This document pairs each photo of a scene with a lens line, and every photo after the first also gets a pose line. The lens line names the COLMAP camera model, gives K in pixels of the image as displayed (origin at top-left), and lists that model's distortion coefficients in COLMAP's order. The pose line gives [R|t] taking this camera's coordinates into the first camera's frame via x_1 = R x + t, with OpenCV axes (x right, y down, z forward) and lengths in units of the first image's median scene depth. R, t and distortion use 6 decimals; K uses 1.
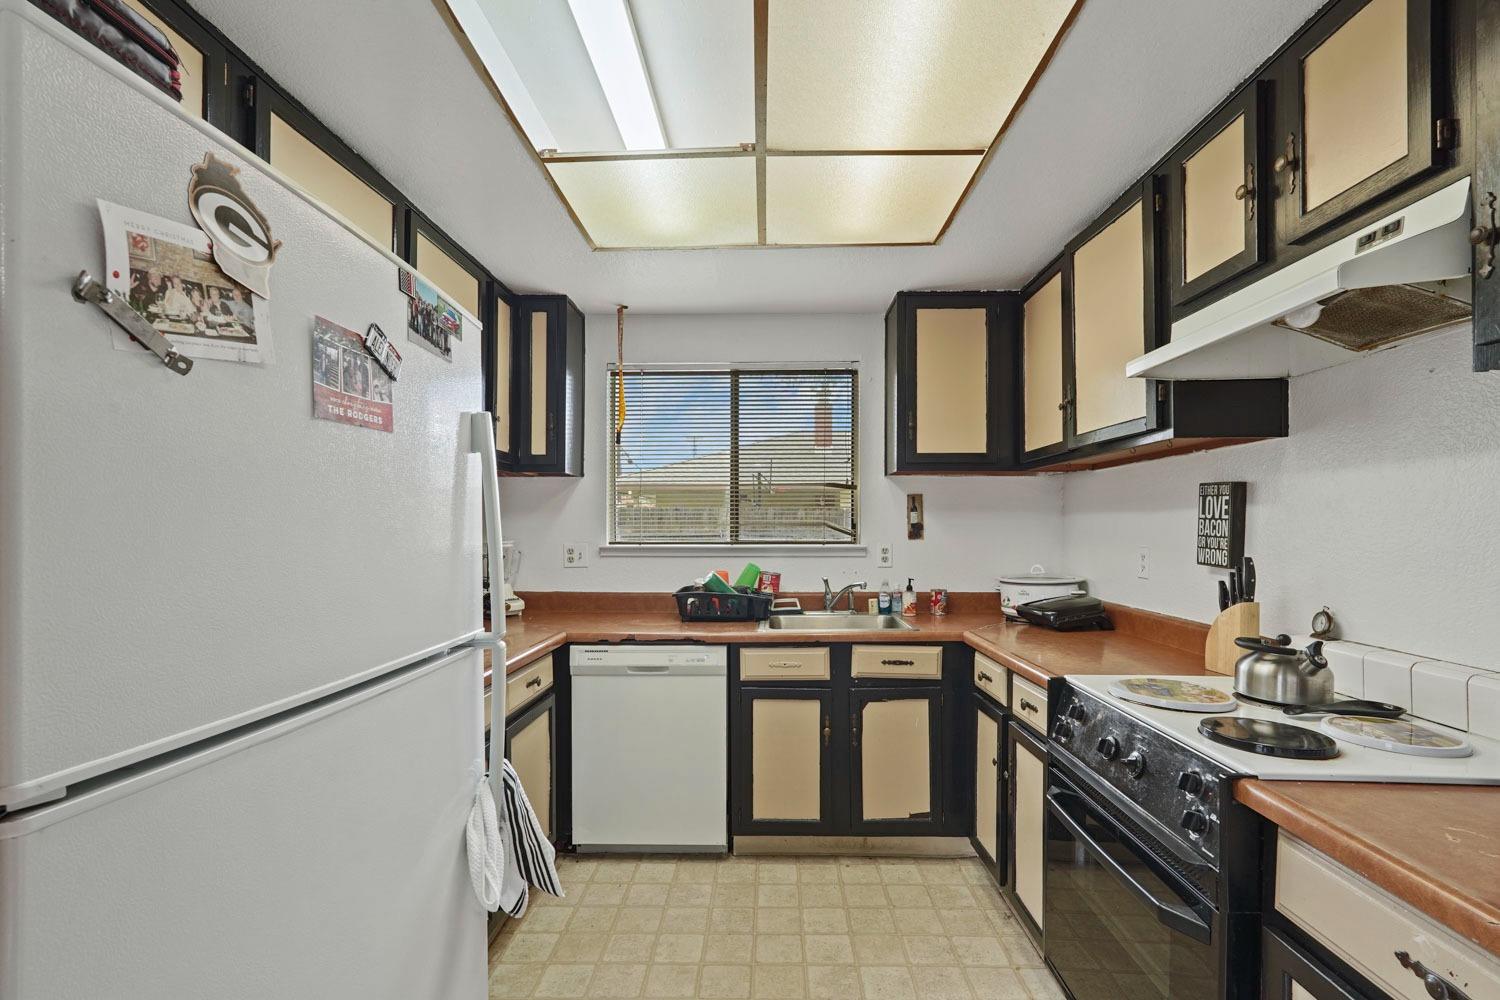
lens RADIAL K [[681.9, 0, 763.1], [0, 681.9, 523.8], [0, 0, 1]] dist [-0.009782, 0.005857]
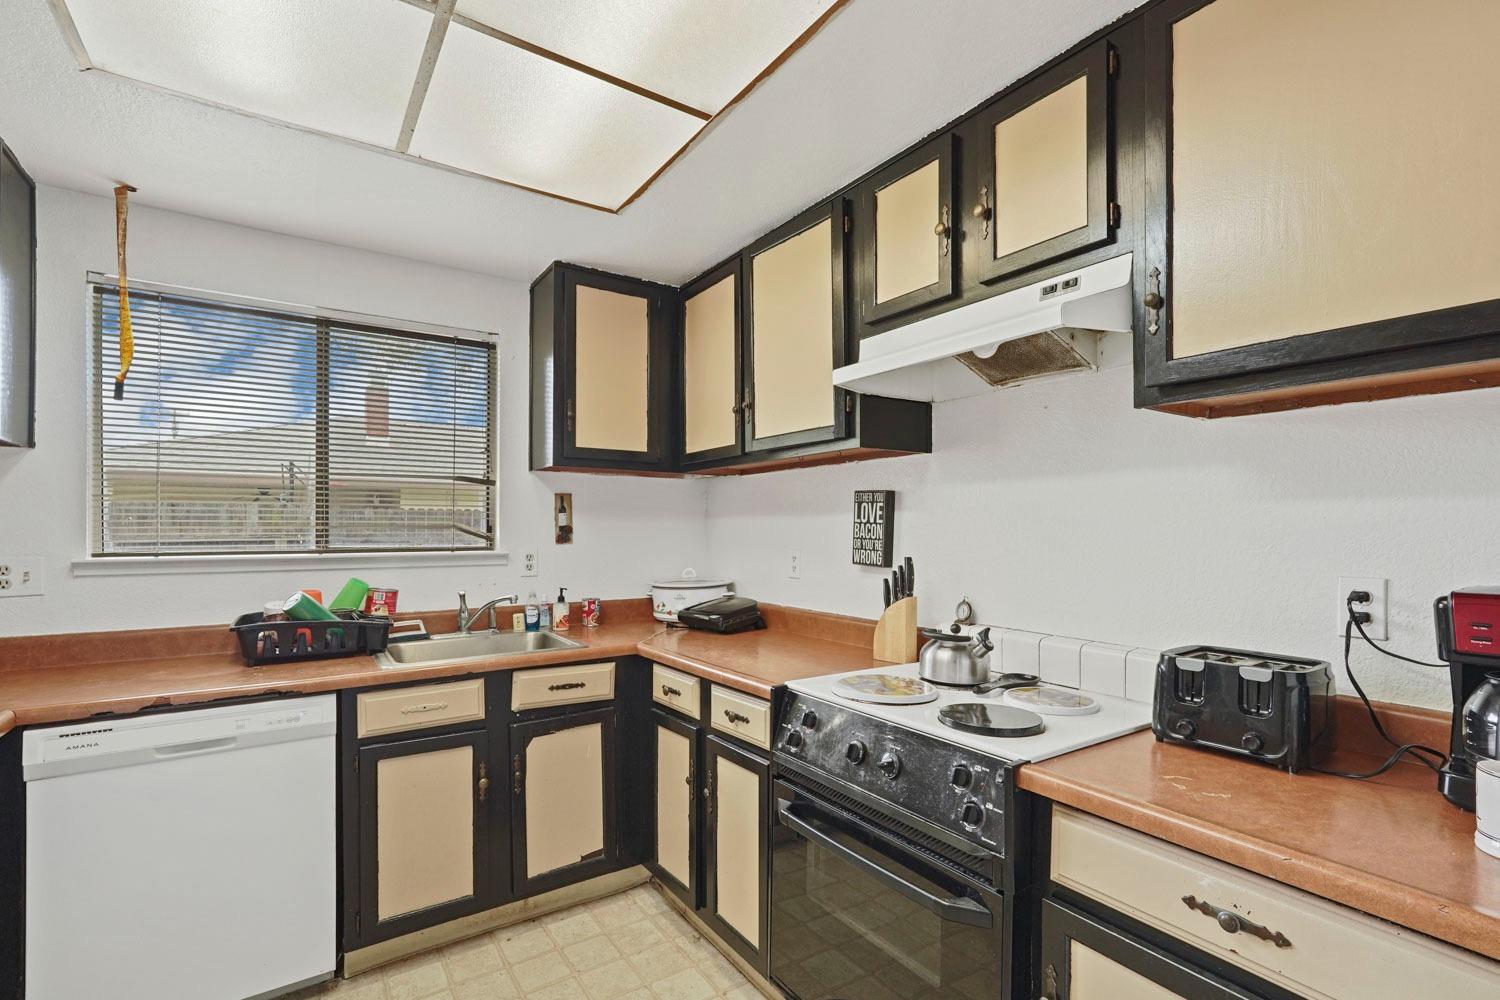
lens RADIAL K [[681.9, 0, 754.5], [0, 681.9, 530.4], [0, 0, 1]] dist [-0.009782, 0.005857]
pose [[0.815908, -0.000393, 0.578182, -0.115870], [-0.003258, 0.999981, 0.005277, -0.000250], [-0.578173, -0.006190, 0.815891, 0.166054]]
